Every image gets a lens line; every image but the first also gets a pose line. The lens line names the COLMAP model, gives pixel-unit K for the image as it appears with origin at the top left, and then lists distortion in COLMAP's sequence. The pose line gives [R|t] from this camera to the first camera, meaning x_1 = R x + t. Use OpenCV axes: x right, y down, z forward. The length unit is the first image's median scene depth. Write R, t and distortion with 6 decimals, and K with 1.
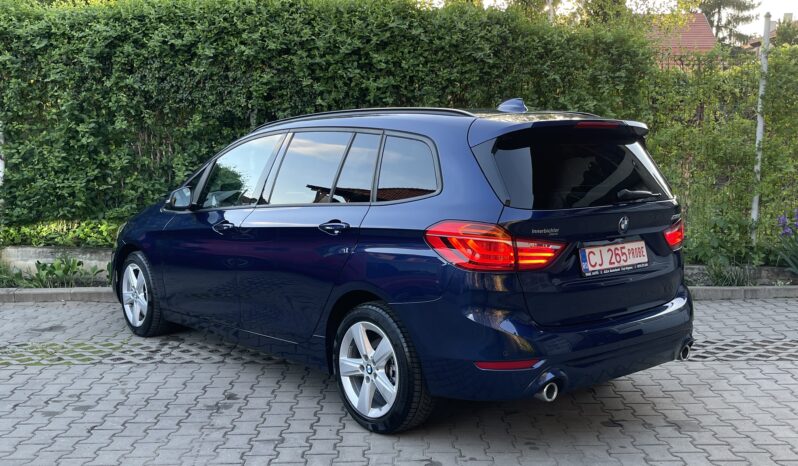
lens RADIAL K [[823.8, 0, 393.4], [0, 823.8, 226.6], [0, 0, 1]] dist [0.024759, 0.000000]
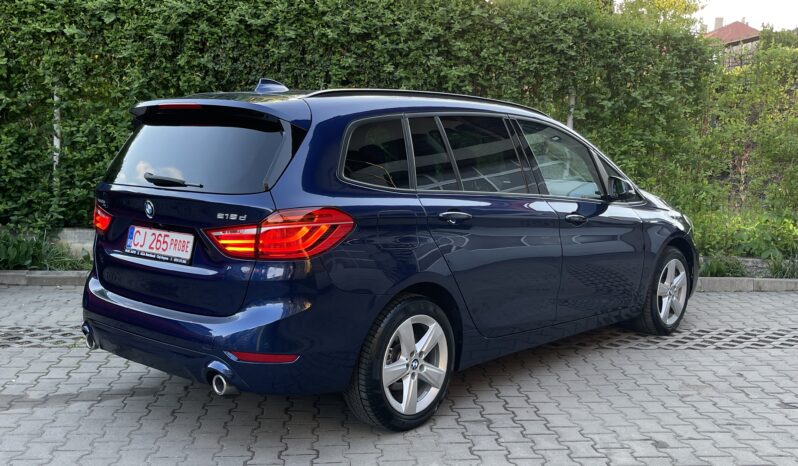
lens RADIAL K [[830.2, 0, 402.1], [0, 830.2, 237.1], [0, 0, 1]] dist [0.023423, 0.000000]
pose [[0.995736, 0.016853, 0.090701, -0.171208], [-0.018759, 0.999620, 0.020200, 0.007587], [-0.090326, -0.021815, 0.995673, -0.000091]]
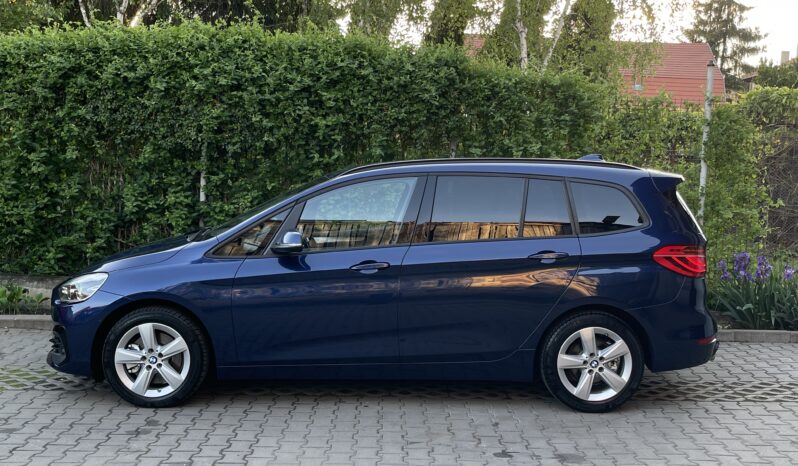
lens RADIAL K [[872.5, 0, 395.2], [0, 872.5, 232.1], [0, 0, 1]] dist [0.023866, 0.000000]
pose [[0.999601, 0.025111, 0.012939, 0.054521], [-0.024737, 0.999294, -0.028277, -0.007741], [-0.013640, 0.027945, 0.999516, -0.073542]]
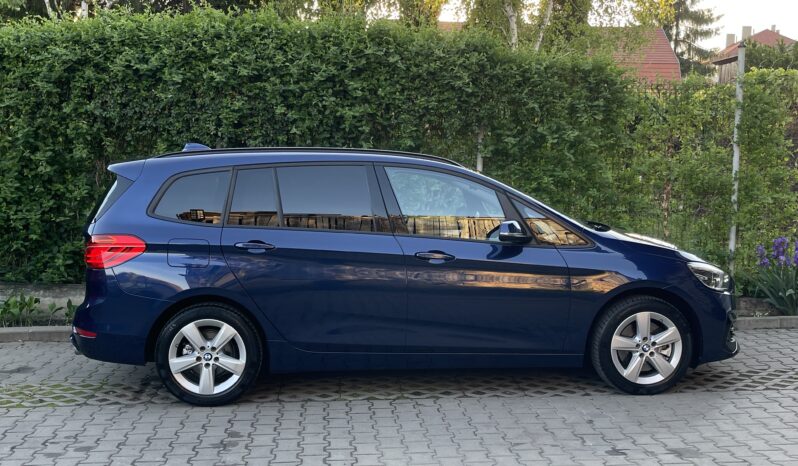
lens RADIAL K [[915.4, 0, 393.4], [0, 915.4, 229.8], [0, 0, 1]] dist [0.029643, 0.000000]
pose [[0.997278, -0.003573, 0.073641, -0.050998], [0.005689, 0.999577, -0.028534, -0.003916], [-0.073508, 0.028875, 0.996877, -0.069087]]
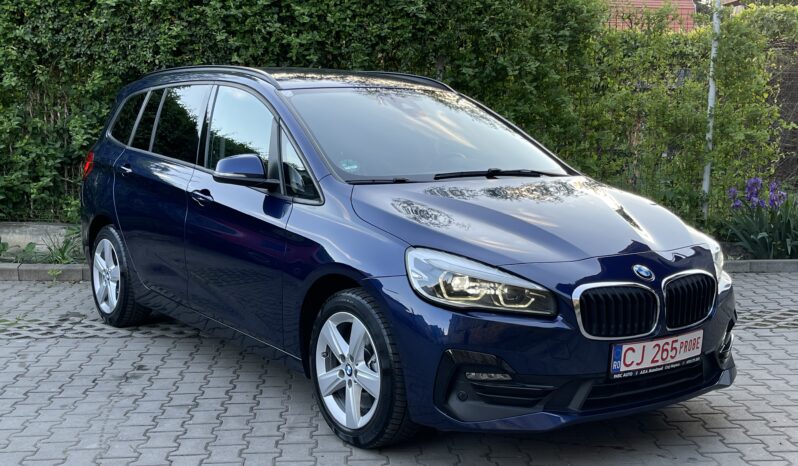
lens RADIAL K [[962.7, 0, 392.1], [0, 962.7, 231.3], [0, 0, 1]] dist [0.019616, 0.000000]
pose [[0.997547, 0.000157, 0.069994, 0.007360], [-0.001484, 0.999820, 0.018910, 0.017322], [-0.069978, -0.018967, 0.997368, -0.066845]]
